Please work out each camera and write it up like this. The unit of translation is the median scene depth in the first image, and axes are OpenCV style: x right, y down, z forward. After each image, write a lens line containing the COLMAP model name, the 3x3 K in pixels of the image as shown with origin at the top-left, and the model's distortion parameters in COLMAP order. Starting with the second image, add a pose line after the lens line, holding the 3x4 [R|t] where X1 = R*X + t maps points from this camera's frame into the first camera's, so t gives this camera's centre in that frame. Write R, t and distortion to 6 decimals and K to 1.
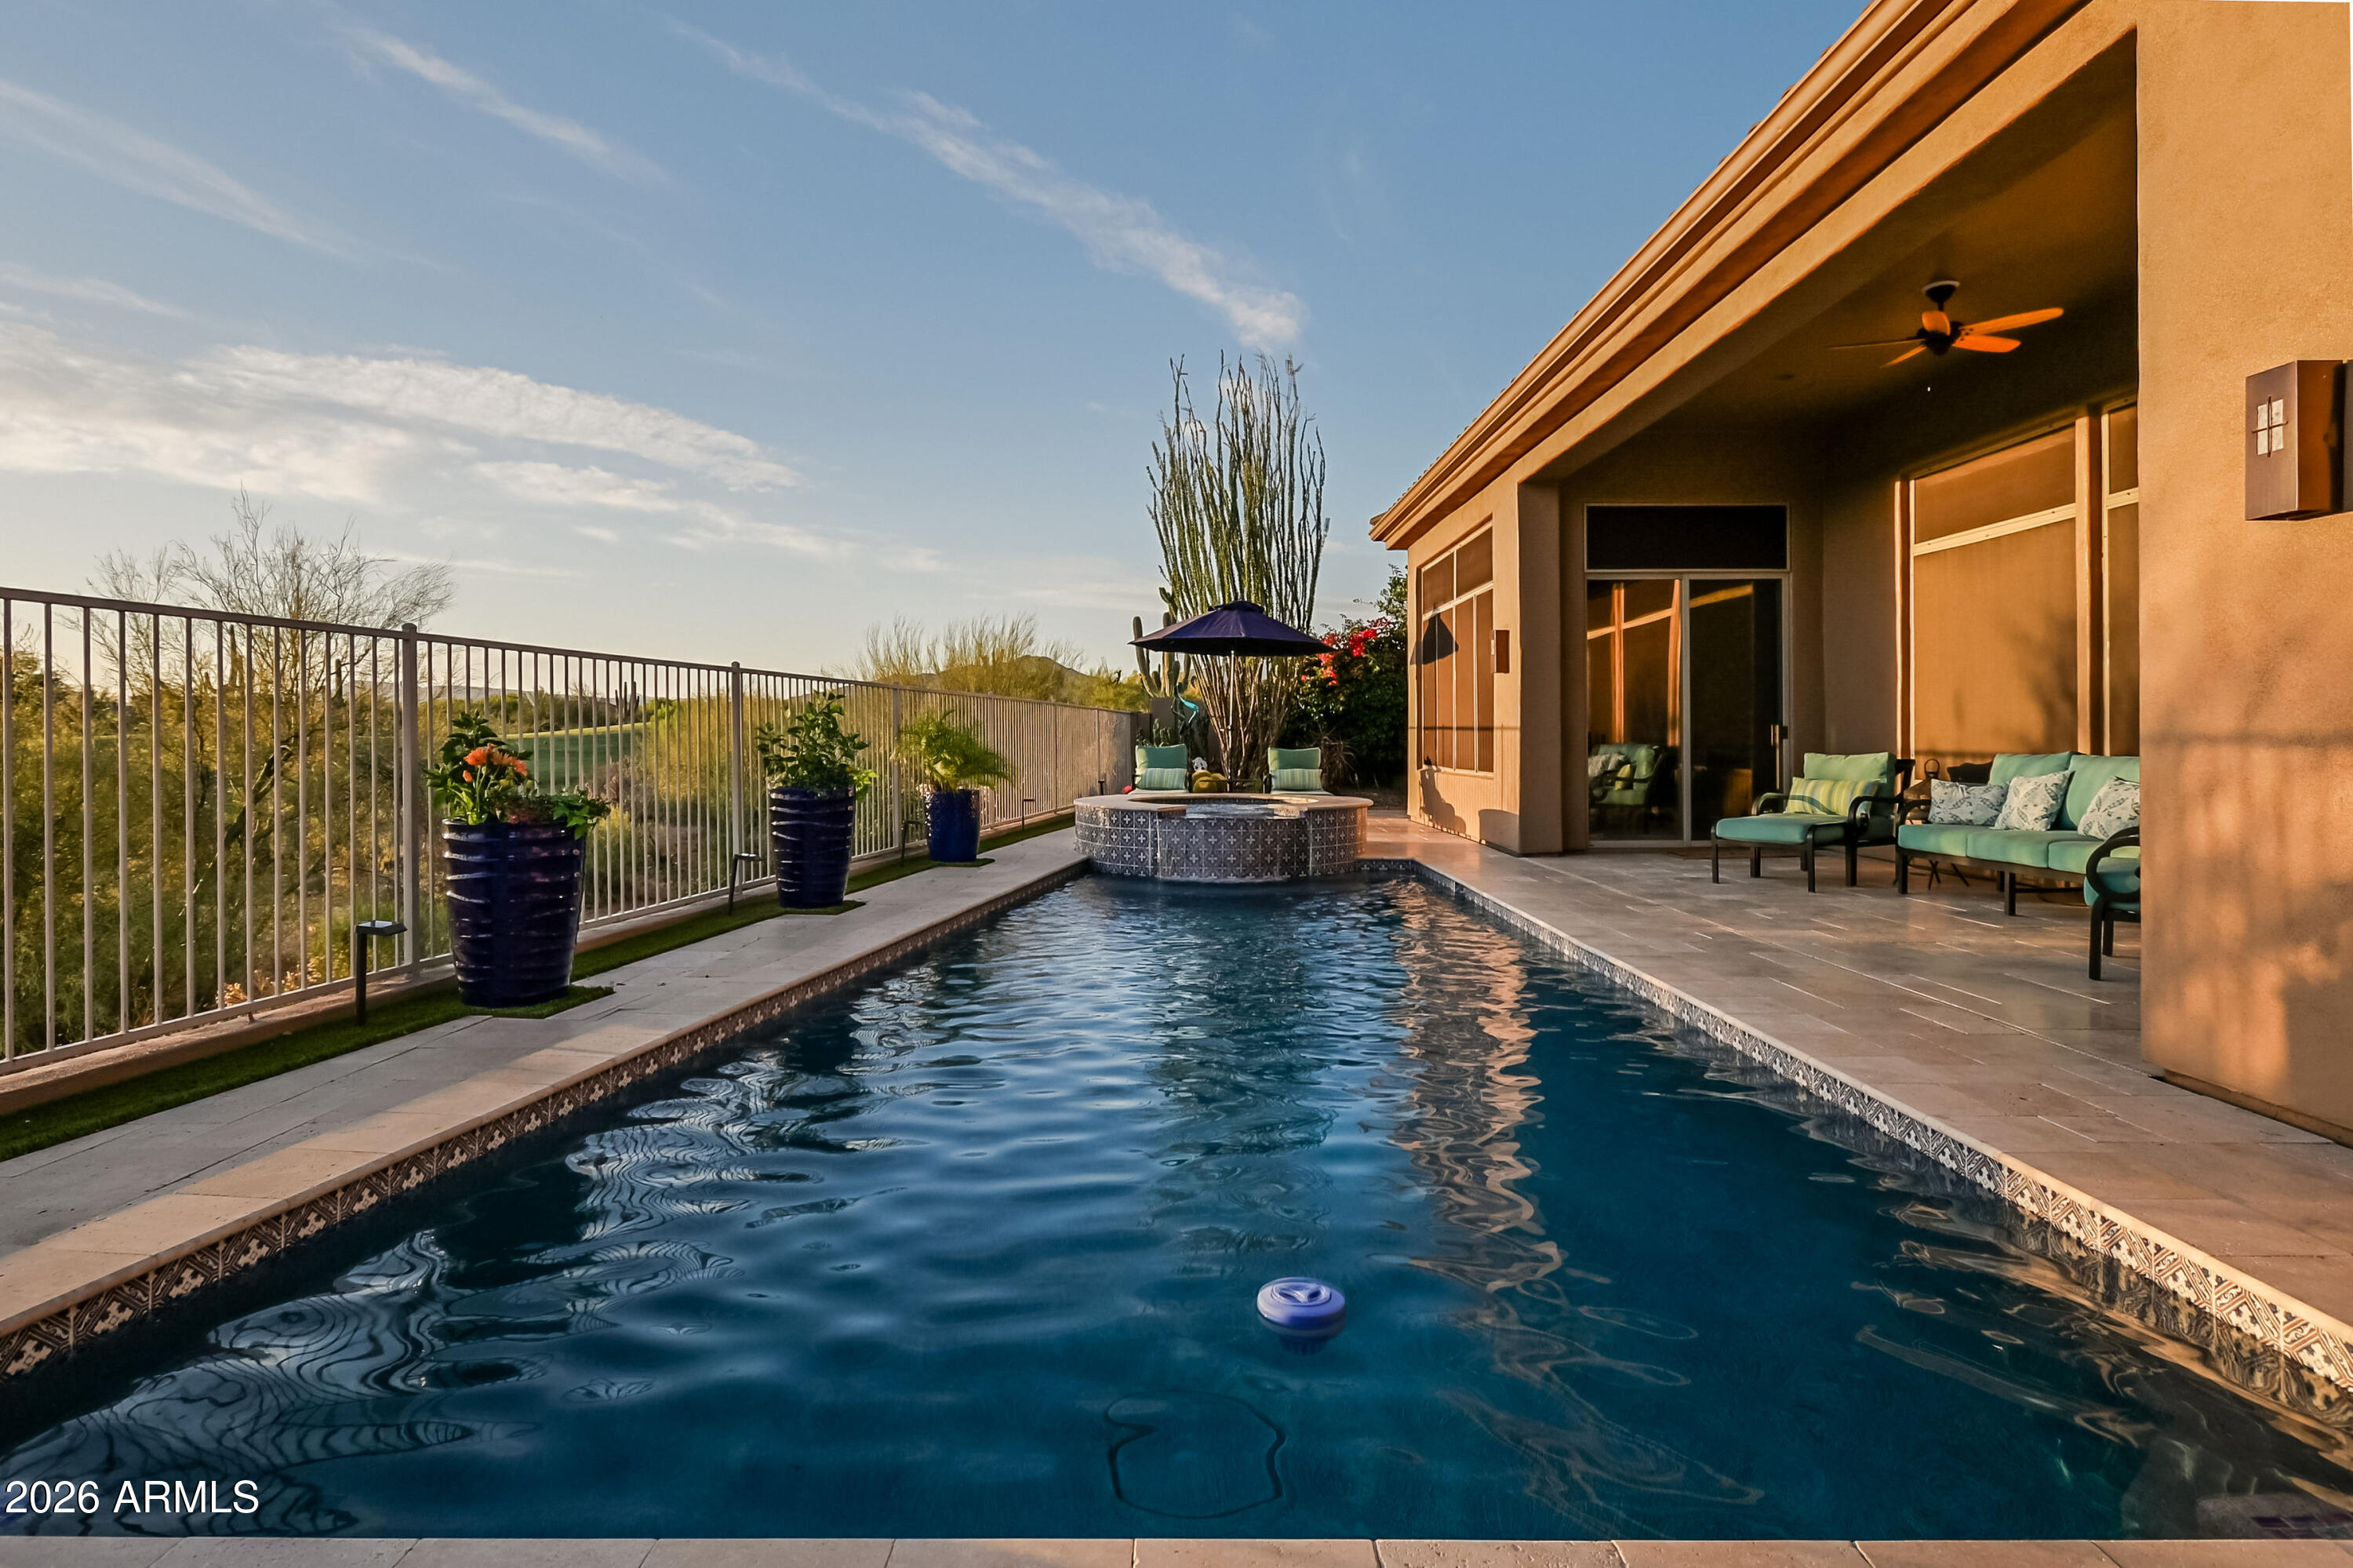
lens RADIAL K [[1224.7, 0, 1180.0], [0, 1224.7, 728.5], [0, 0, 1]] dist [0.002632, 0.000585]
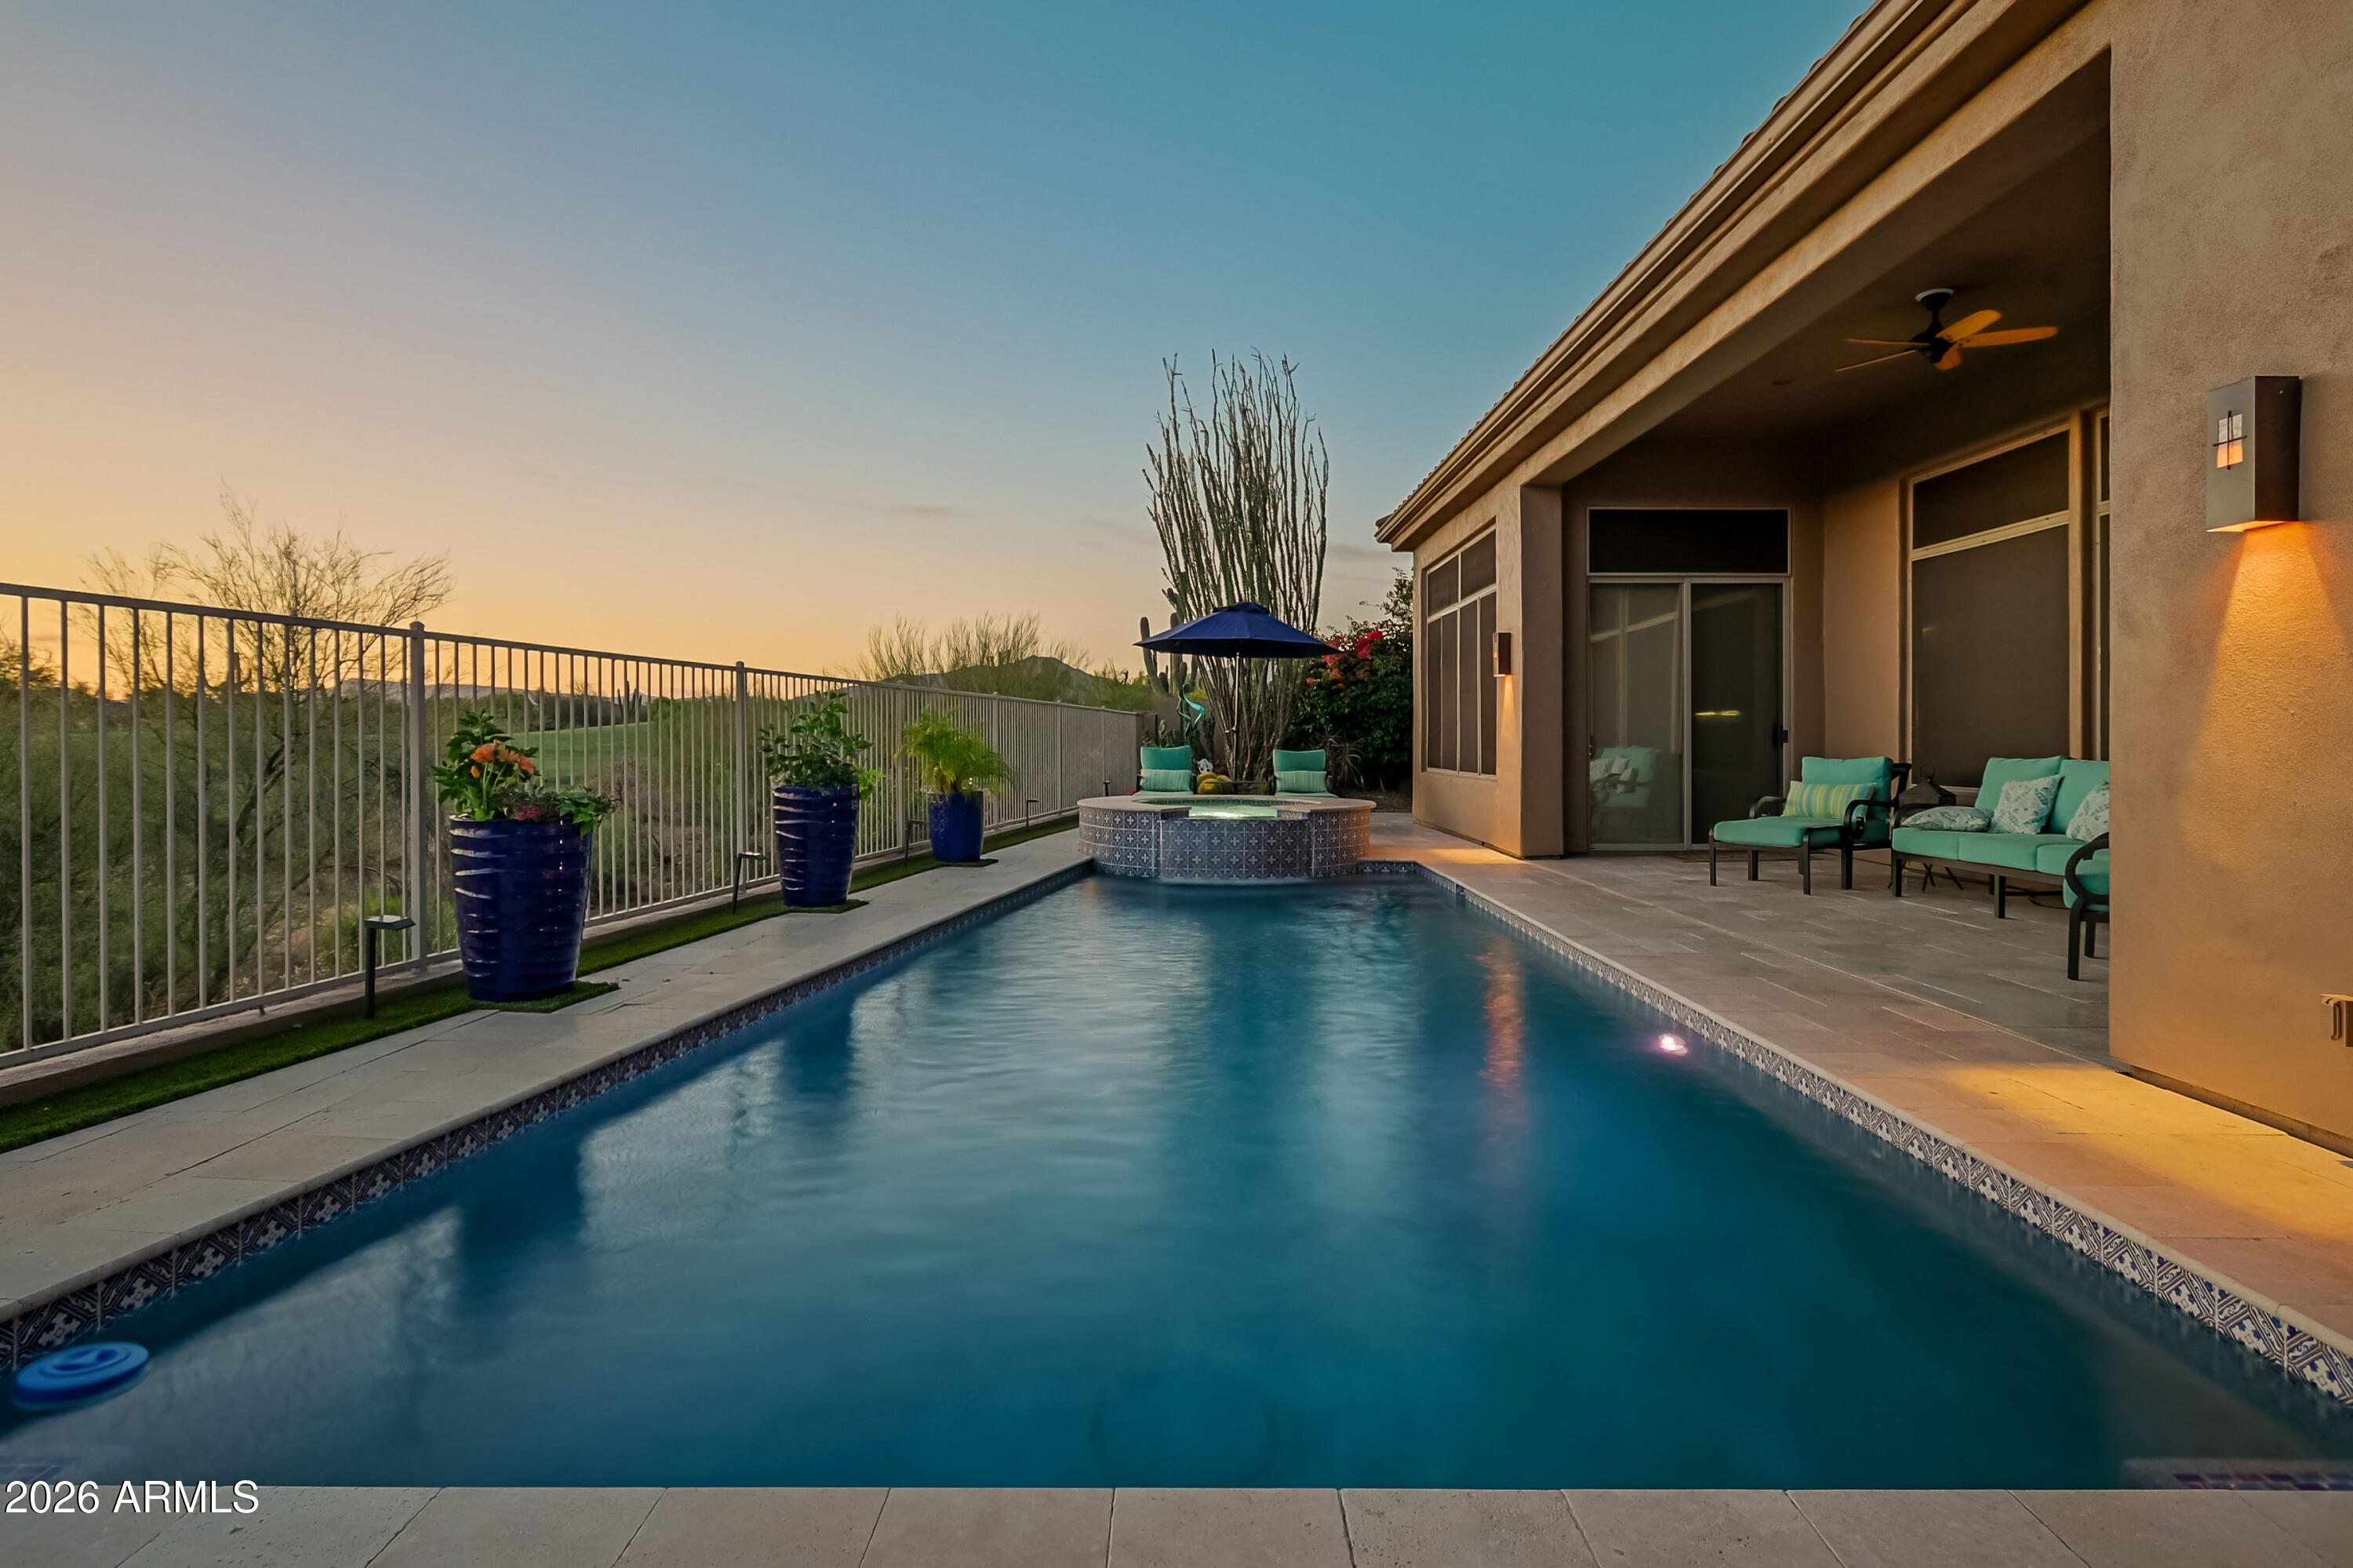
lens RADIAL K [[1233.1, 0, 1185.5], [0, 1233.1, 742.7], [0, 0, 1]] dist [0.002483, 0.000234]
pose [[0.999989, 0.004578, -0.001155, 0.004947], [-0.004566, 0.999938, 0.010158, 0.000576], [0.001201, -0.010153, 0.999948, -0.014113]]
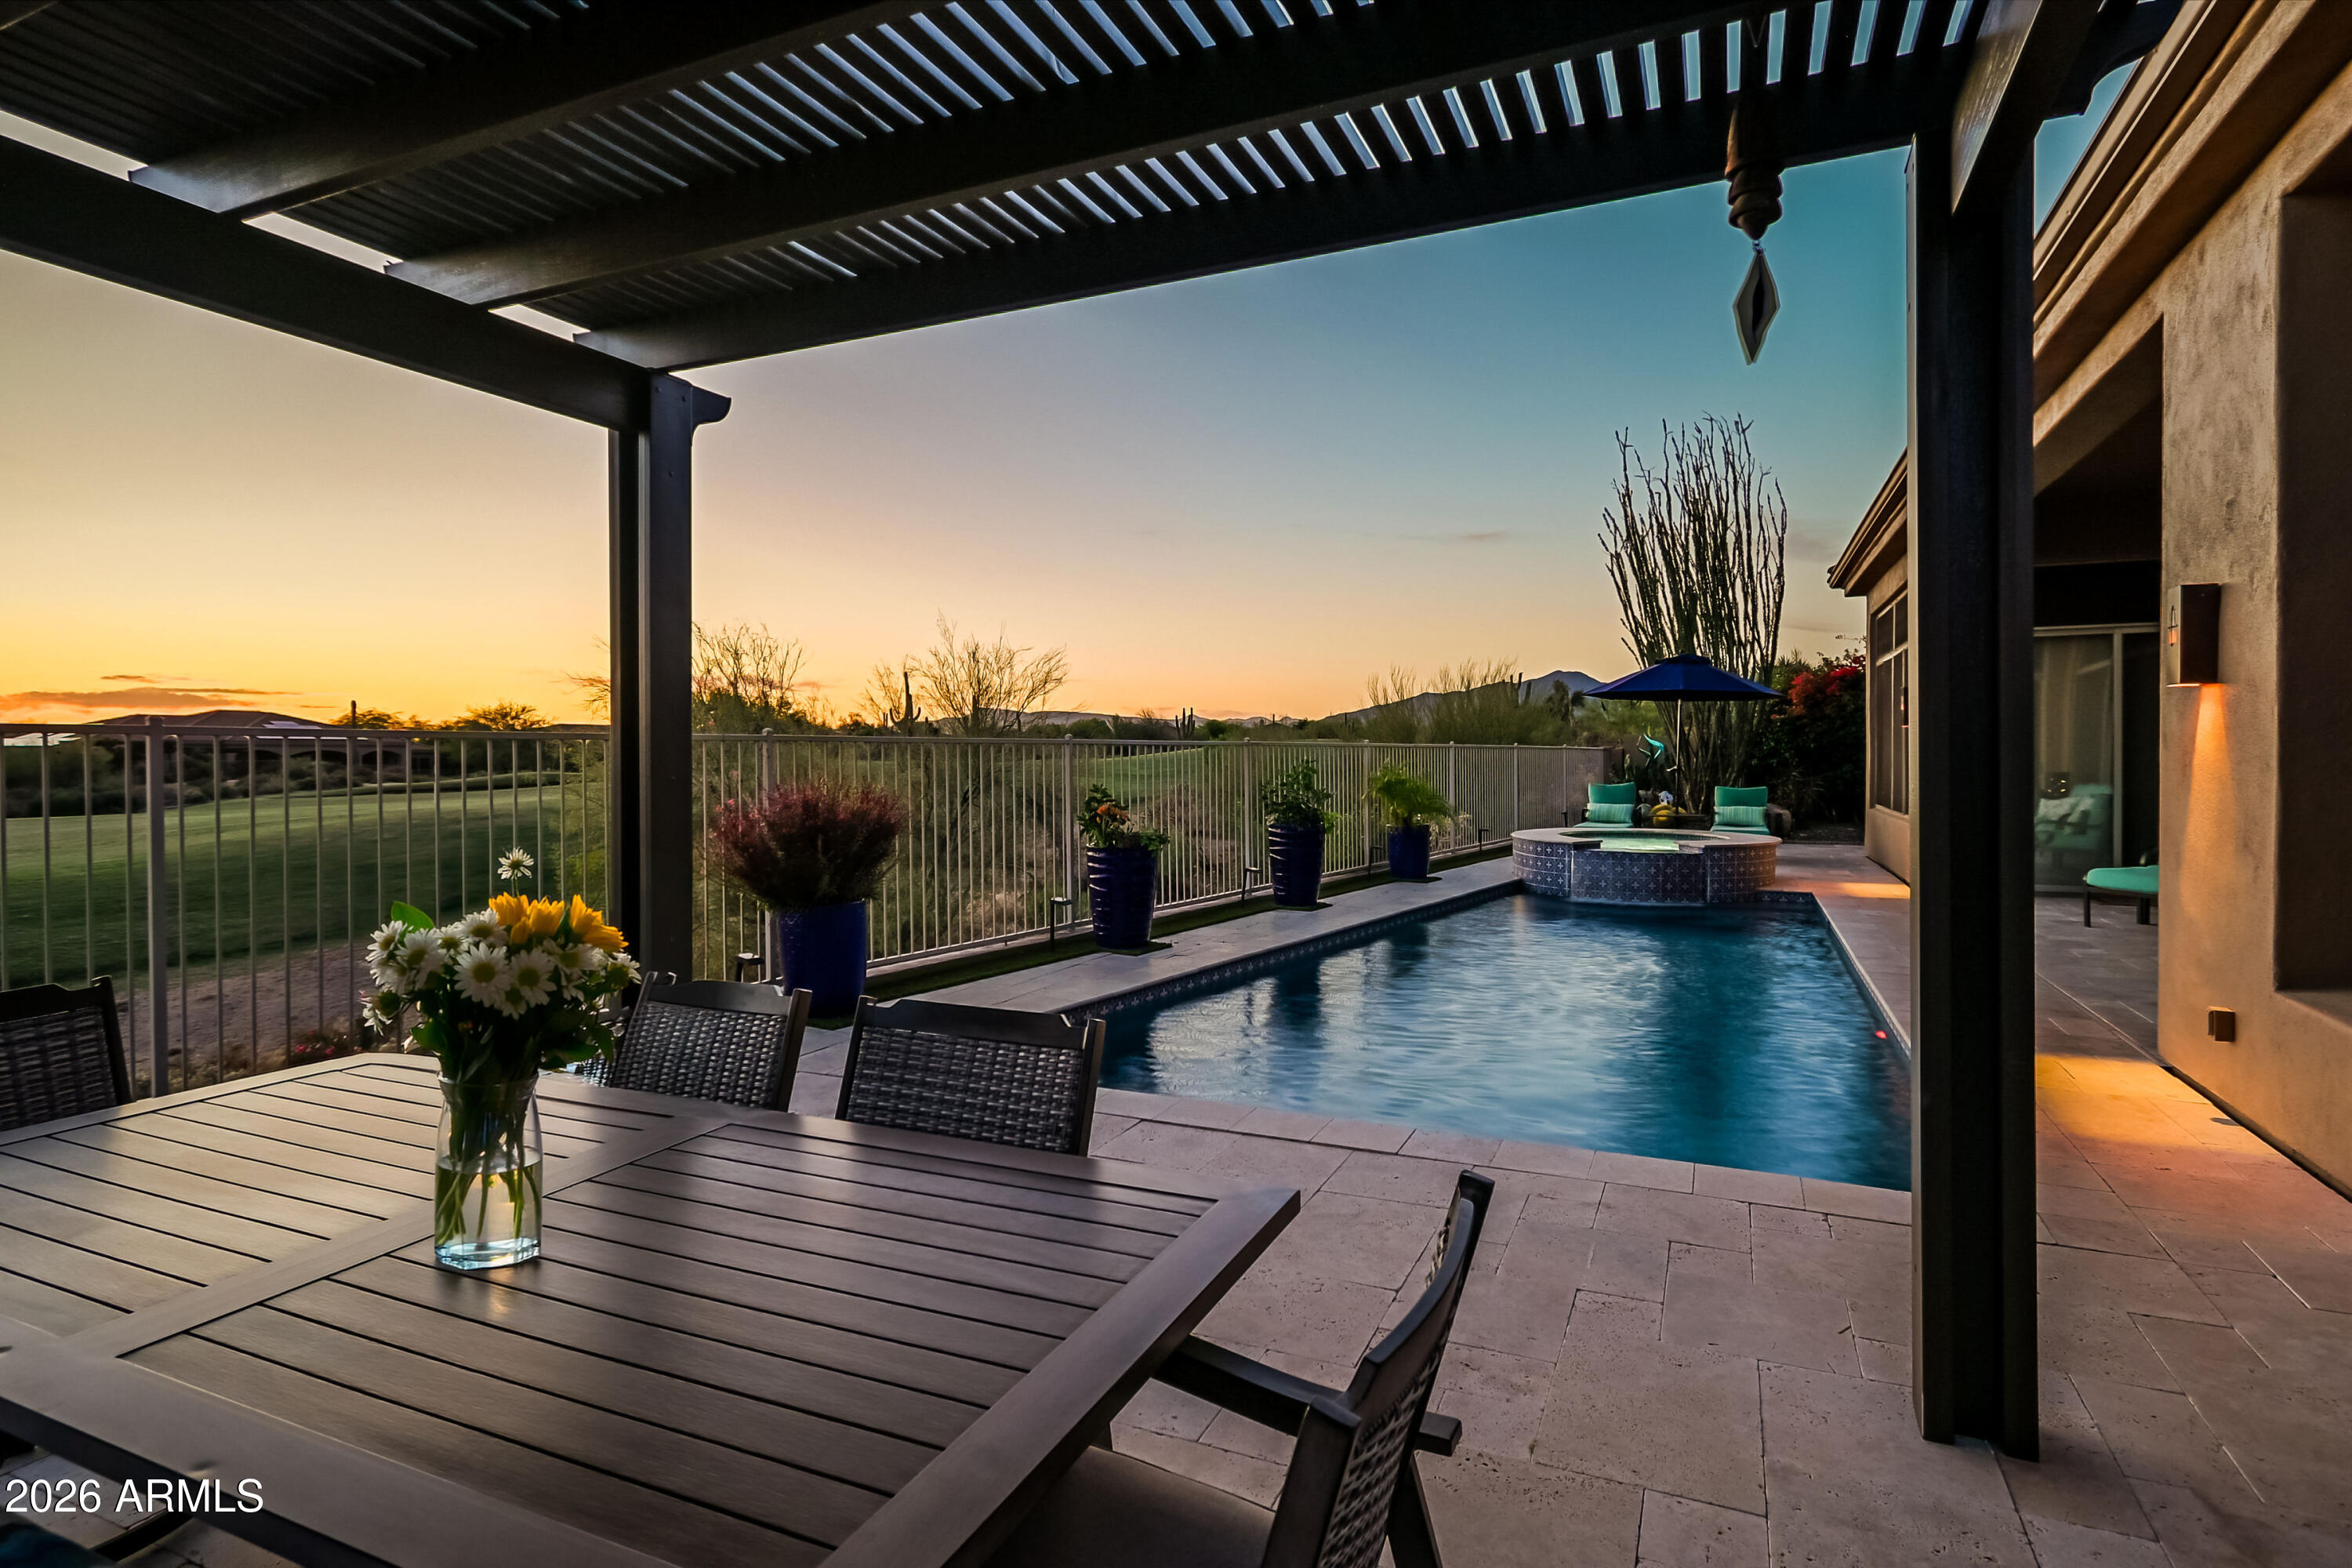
lens RADIAL K [[1212.0, 0, 1176.2], [0, 1212.0, 765.7], [0, 0, 1]] dist [0.004848, 0.000810]
pose [[0.907677, 0.002585, -0.419661, 0.259201], [0.005249, 0.999833, 0.017513, -0.069821], [0.419636, -0.018099, 0.907512, -0.544540]]
